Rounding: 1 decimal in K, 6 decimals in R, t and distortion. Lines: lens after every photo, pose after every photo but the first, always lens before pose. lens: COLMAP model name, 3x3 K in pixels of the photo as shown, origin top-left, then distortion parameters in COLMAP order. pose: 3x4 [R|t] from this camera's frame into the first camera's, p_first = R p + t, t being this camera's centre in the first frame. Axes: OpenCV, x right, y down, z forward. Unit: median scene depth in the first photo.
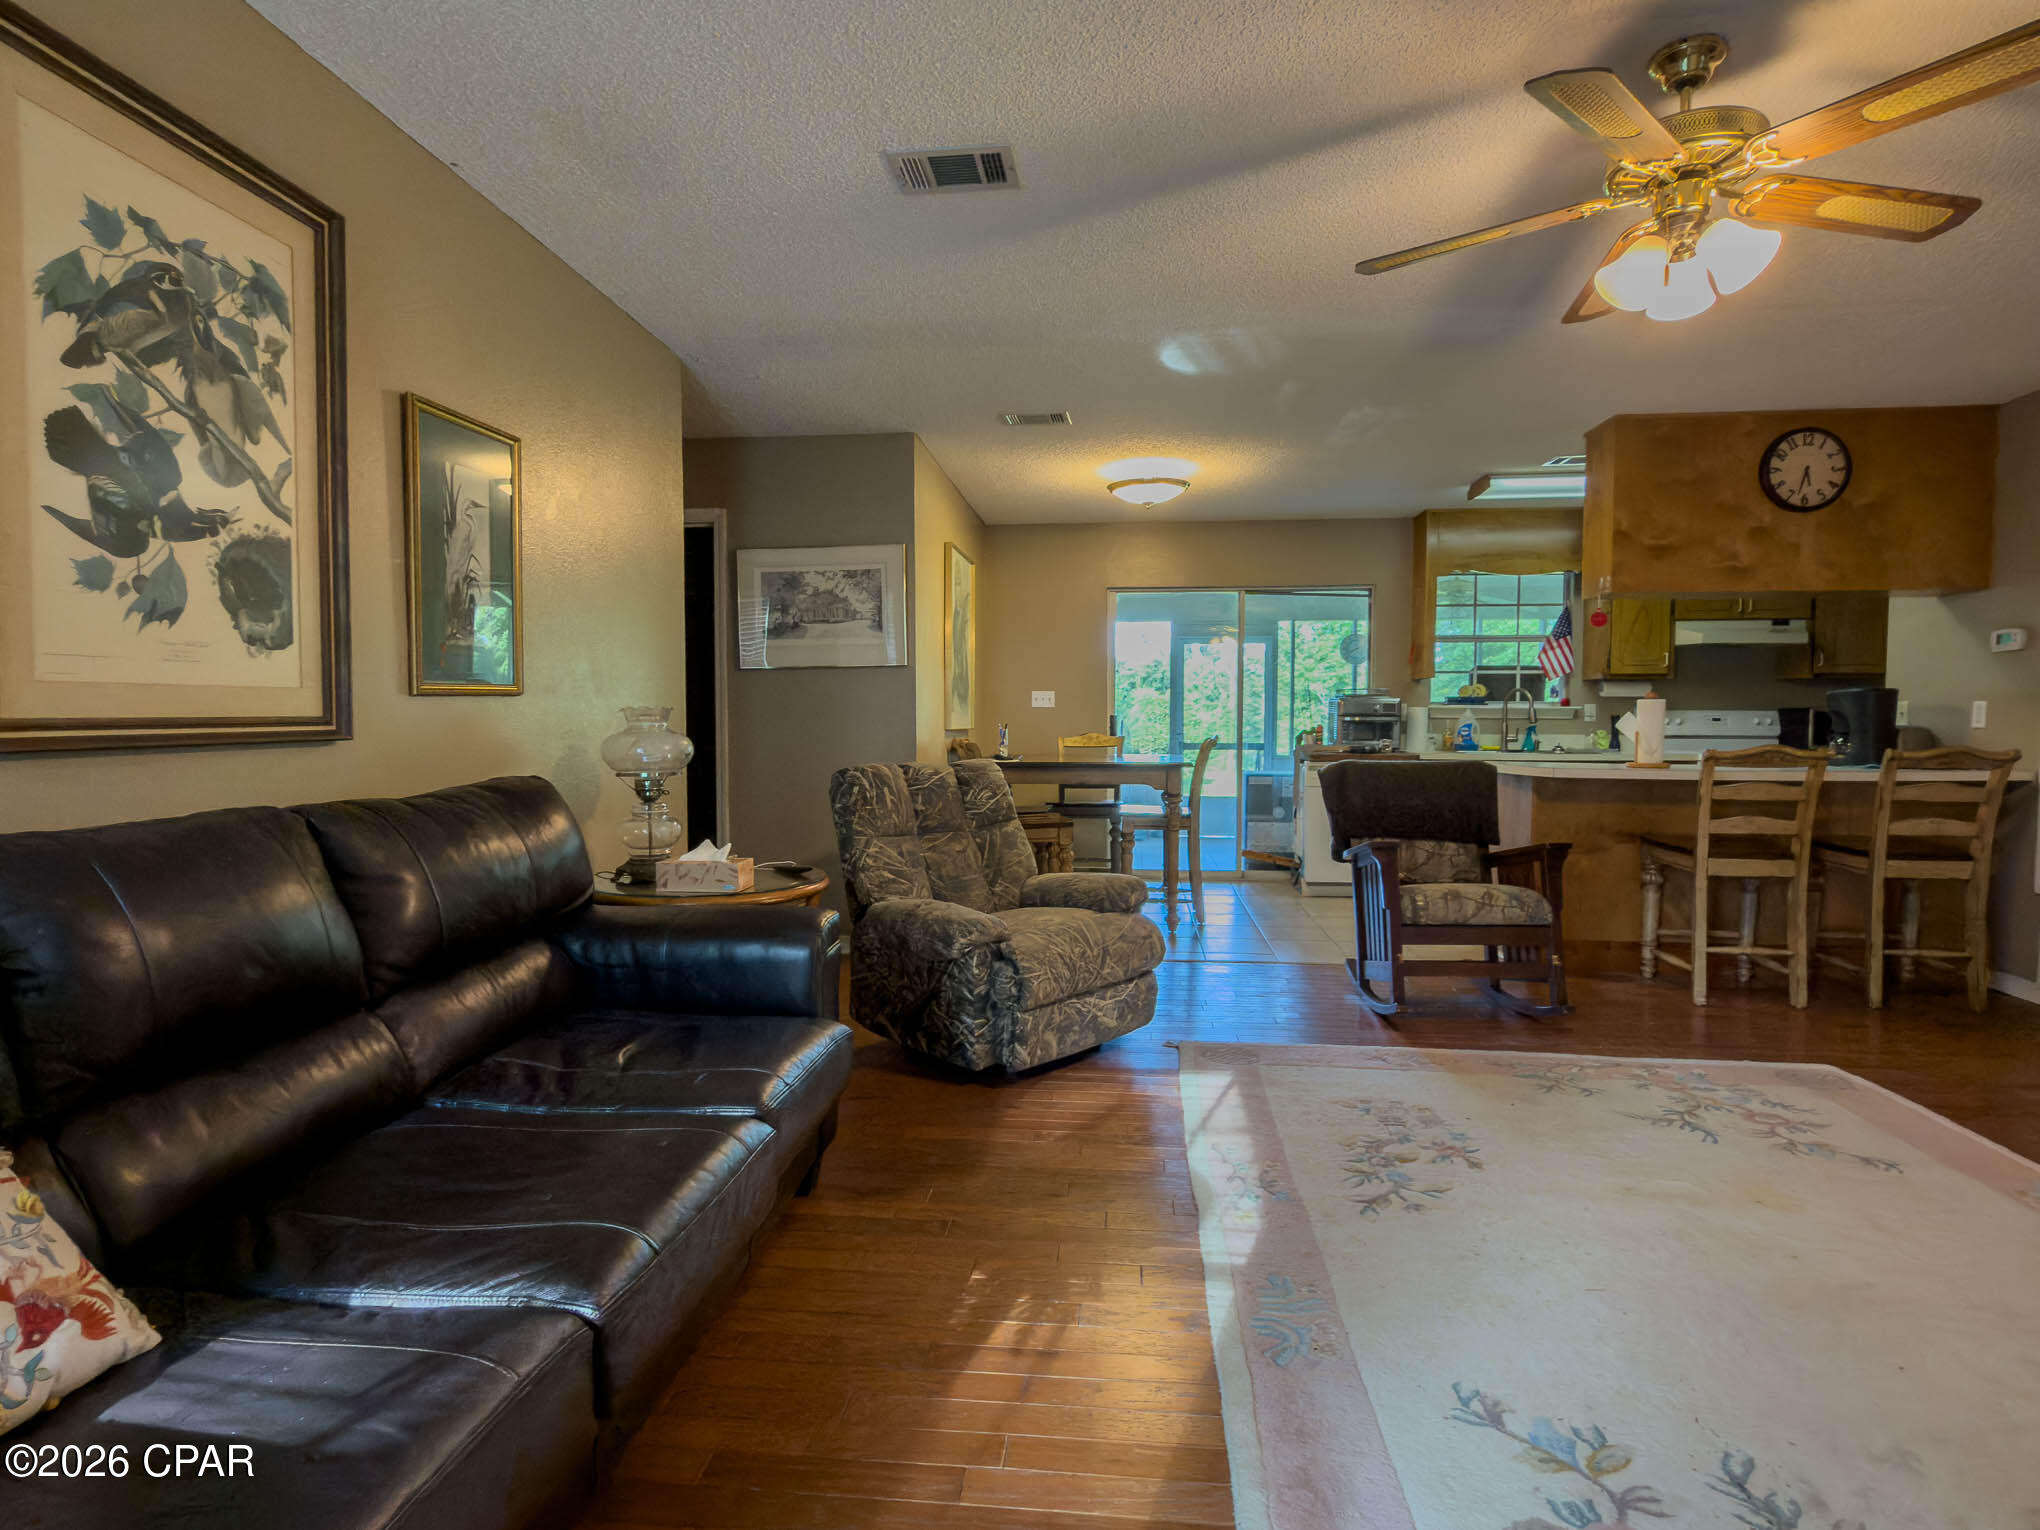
lens RADIAL K [[1057.8, 0, 1023.7], [0, 1057.8, 768.0], [0, 0, 1]] dist [0.000695, 0.000035]
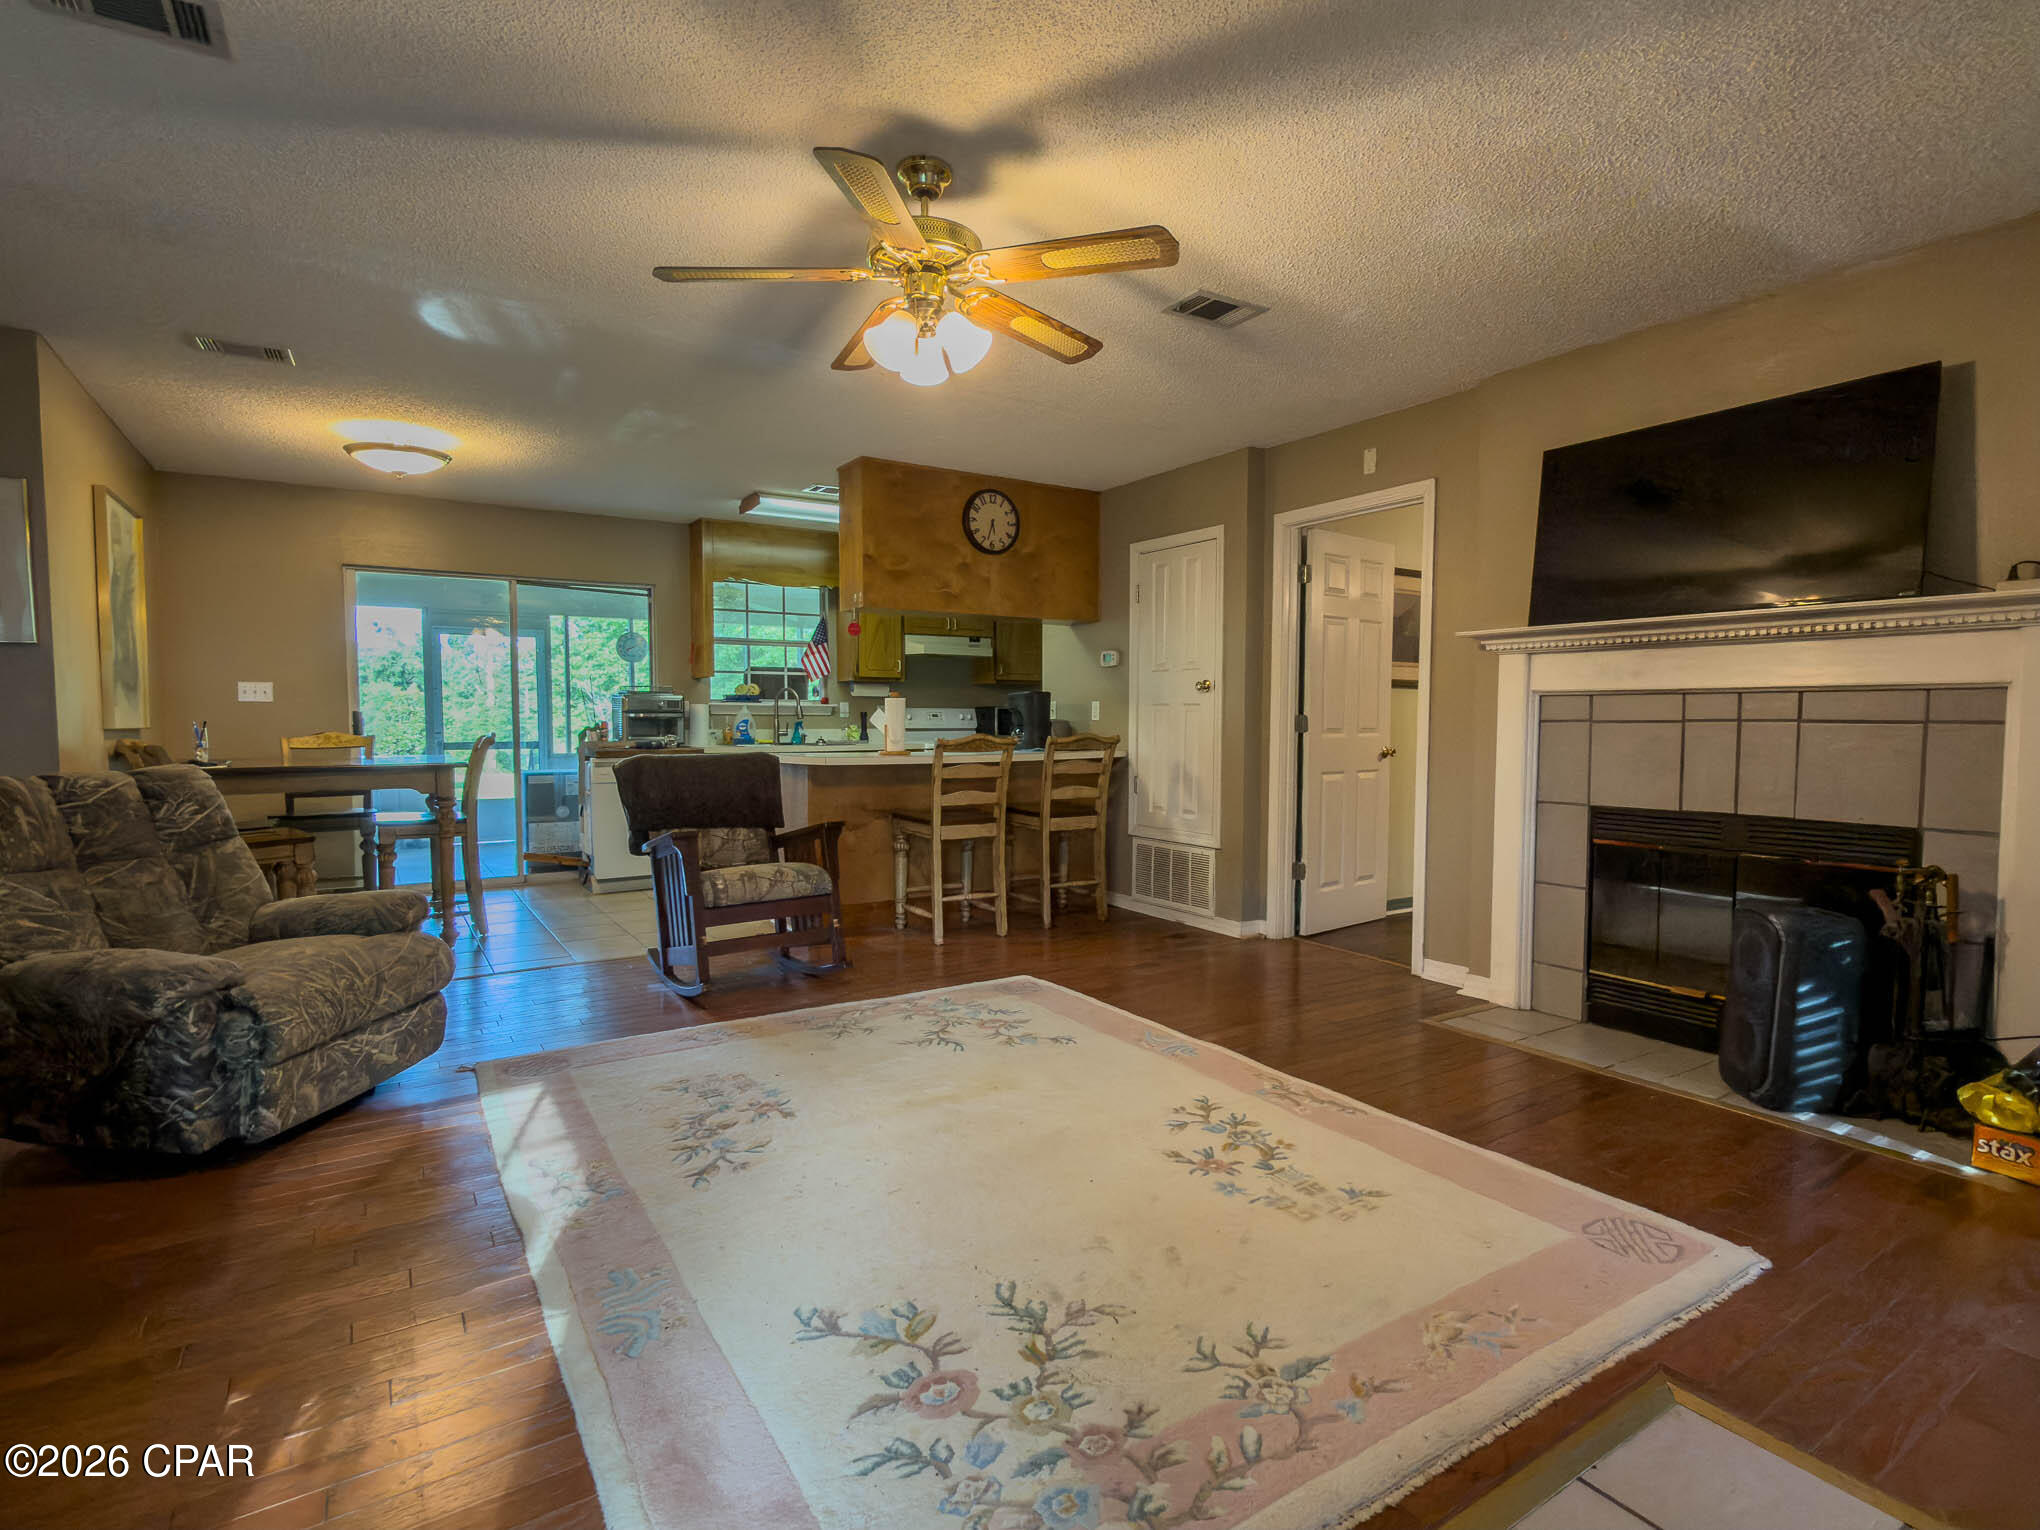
lens RADIAL K [[1017.2, 0, 1022.0], [0, 1017.2, 770.4], [0, 0, 1]] dist [-0.001654, 0.000599]
pose [[0.779653, -0.034873, 0.625241, -0.030477], [0.031198, 0.999371, 0.016837, 0.003418], [-0.625435, 0.006379, 0.780250, 0.009668]]
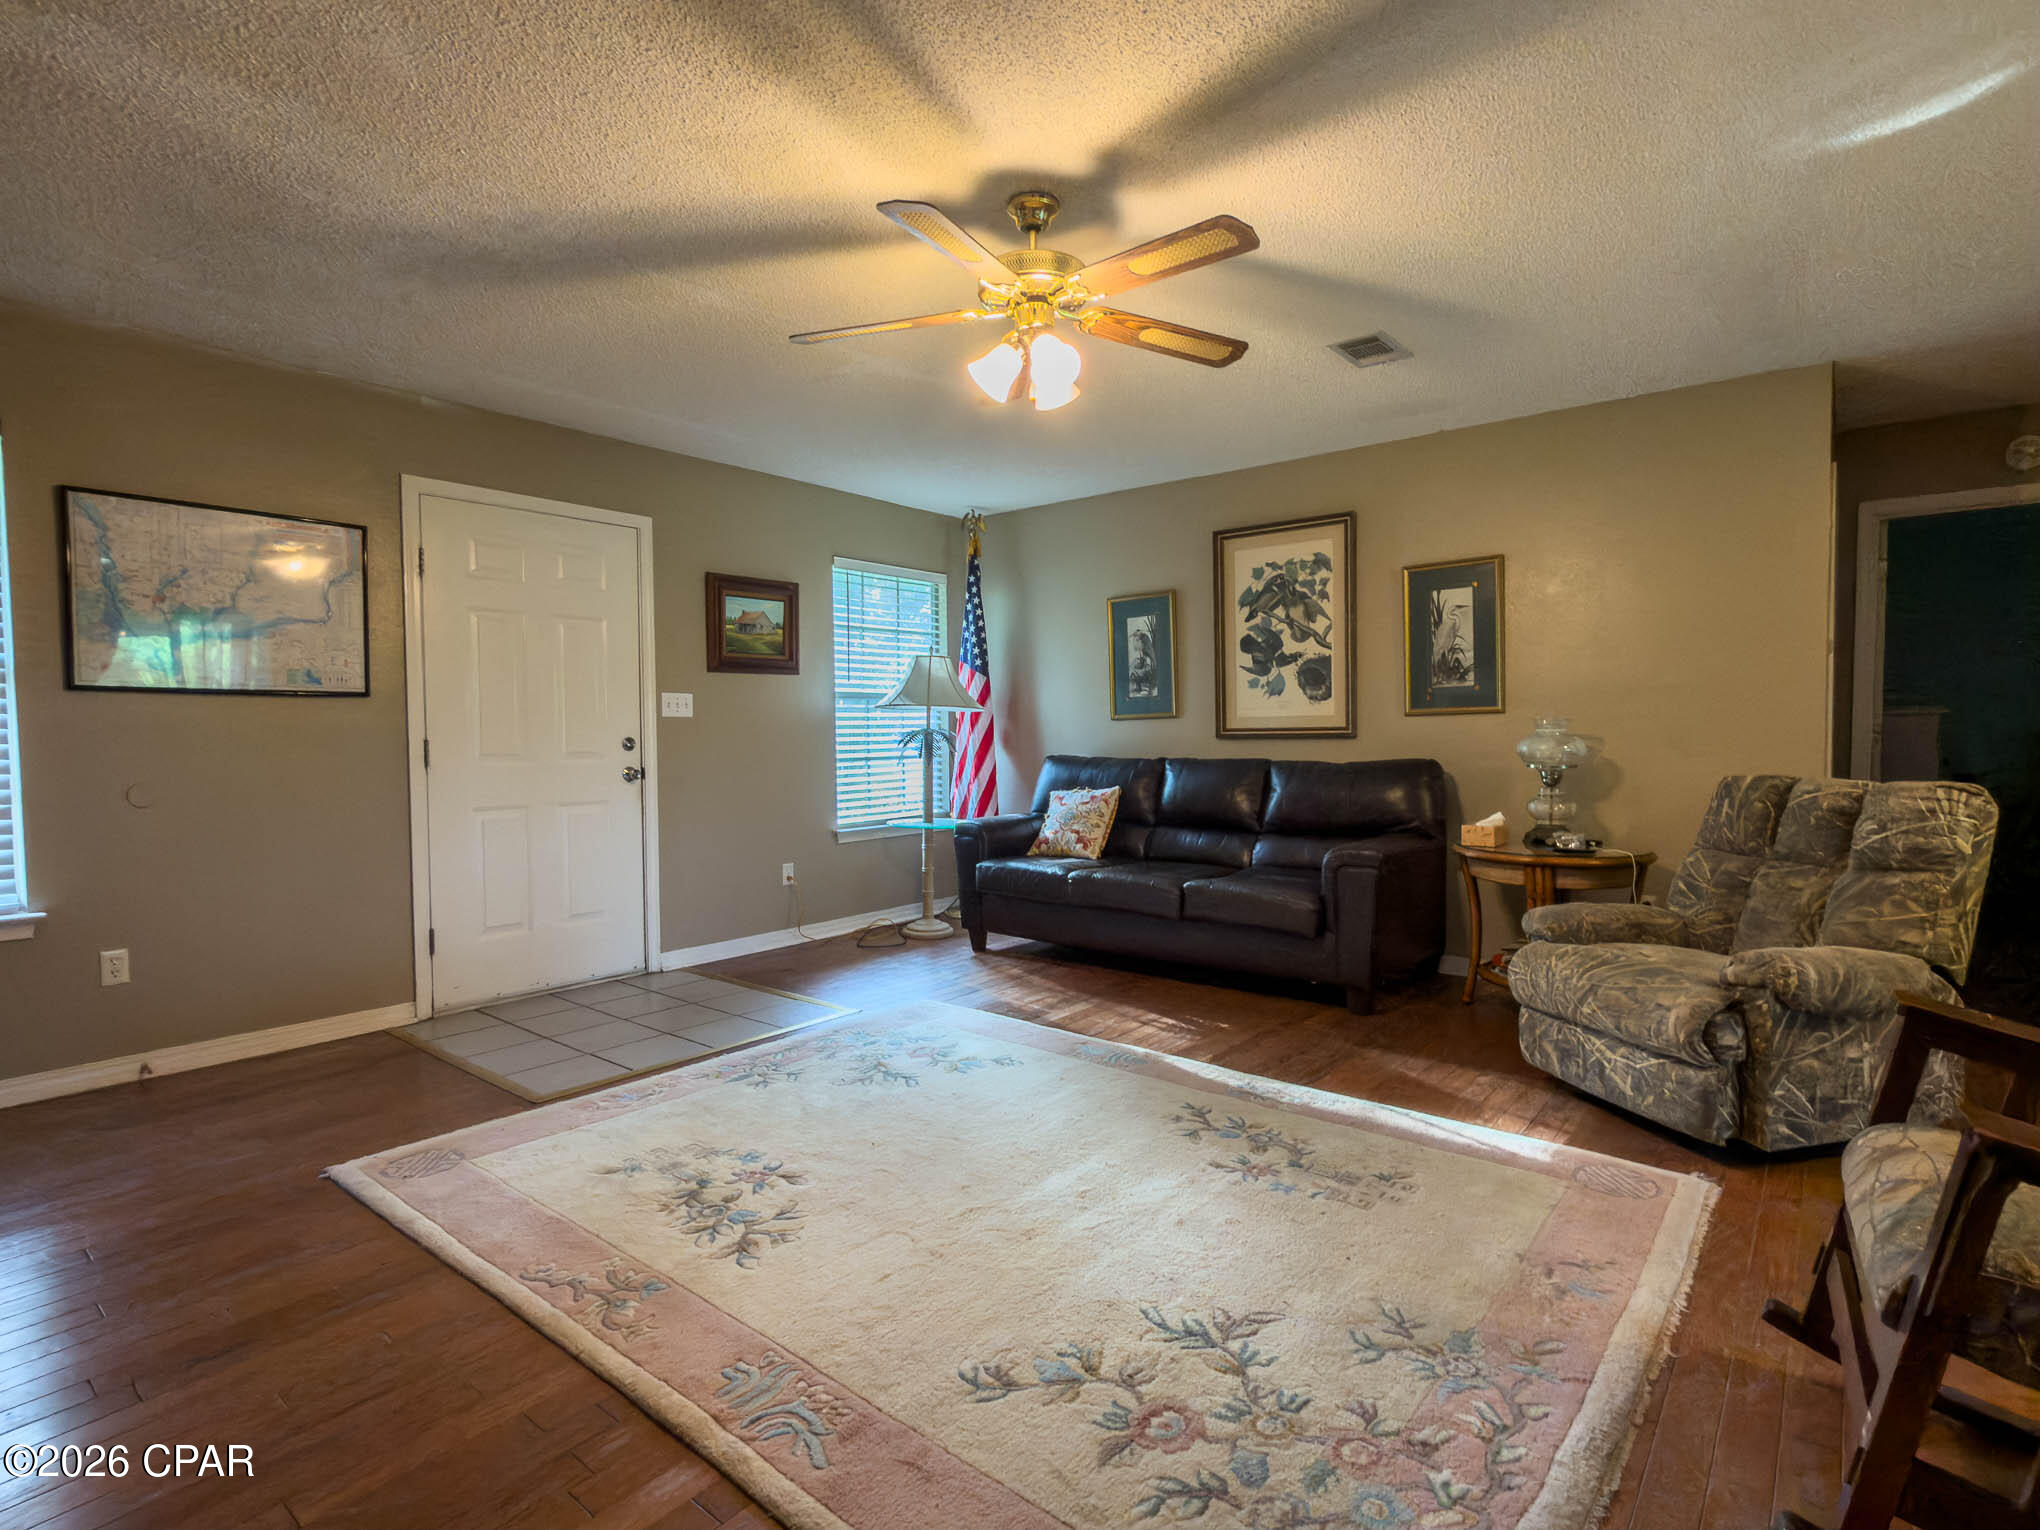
lens RADIAL K [[1017.2, 0, 1022.0], [0, 1017.2, 770.4], [0, 0, 1]] dist [-0.001654, 0.000599]
pose [[-0.554287, 0.035231, -0.831580, 1.102839], [-0.033936, 0.997316, 0.064873, -0.050407], [0.831634, 0.064179, -0.551604, 1.124899]]
